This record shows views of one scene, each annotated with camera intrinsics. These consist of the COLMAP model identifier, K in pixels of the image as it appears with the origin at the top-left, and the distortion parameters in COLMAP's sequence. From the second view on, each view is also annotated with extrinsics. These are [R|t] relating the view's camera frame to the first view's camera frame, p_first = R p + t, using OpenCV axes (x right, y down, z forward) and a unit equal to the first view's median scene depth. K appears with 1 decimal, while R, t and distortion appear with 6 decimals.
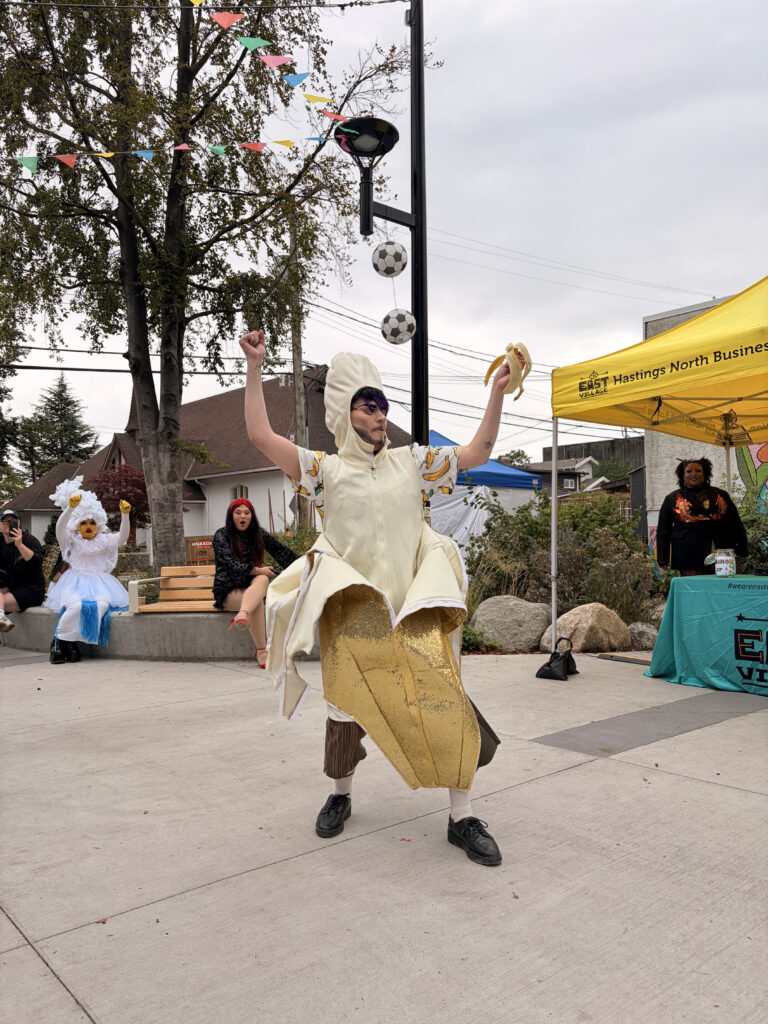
lens RADIAL K [[780.1, 0, 384.0], [0, 780.1, 512.0], [0, 0, 1]] dist [0.006382, -0.003907]
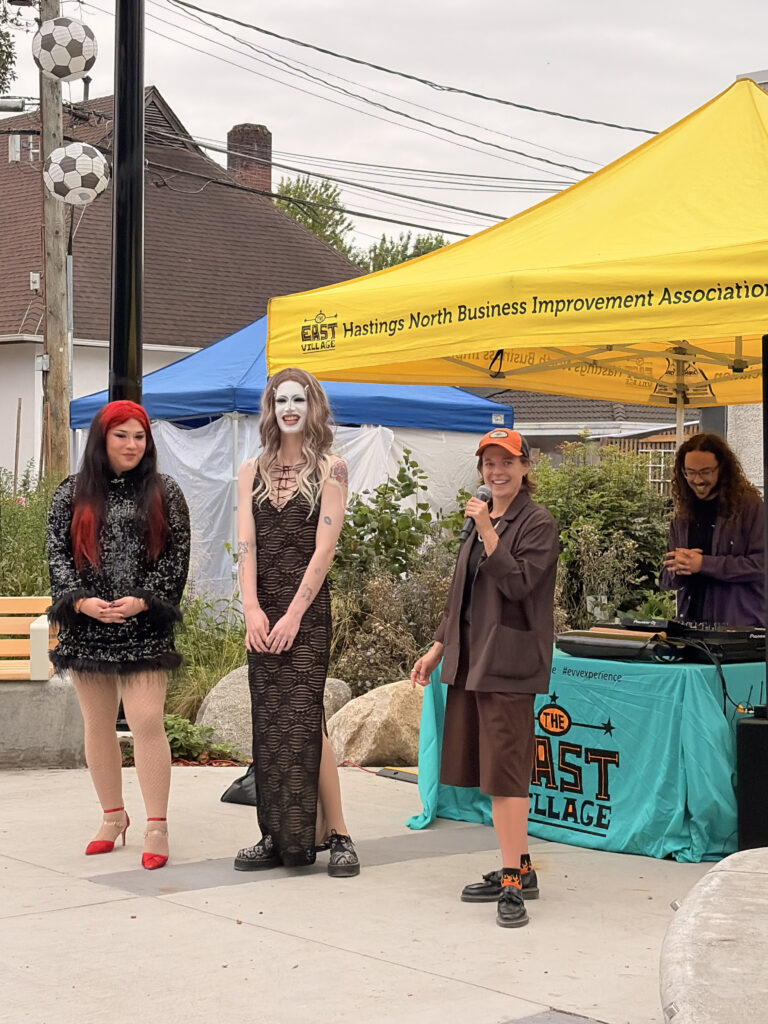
lens RADIAL K [[1947.1, 0, 384.0], [0, 1947.1, 512.0], [0, 0, 1]] dist [0.137360, -0.123804]
pose [[0.999374, 0.027827, 0.021829, 0.283908], [-0.028750, 0.998654, 0.043162, -0.087508], [-0.020598, -0.043763, 0.998830, -0.538412]]
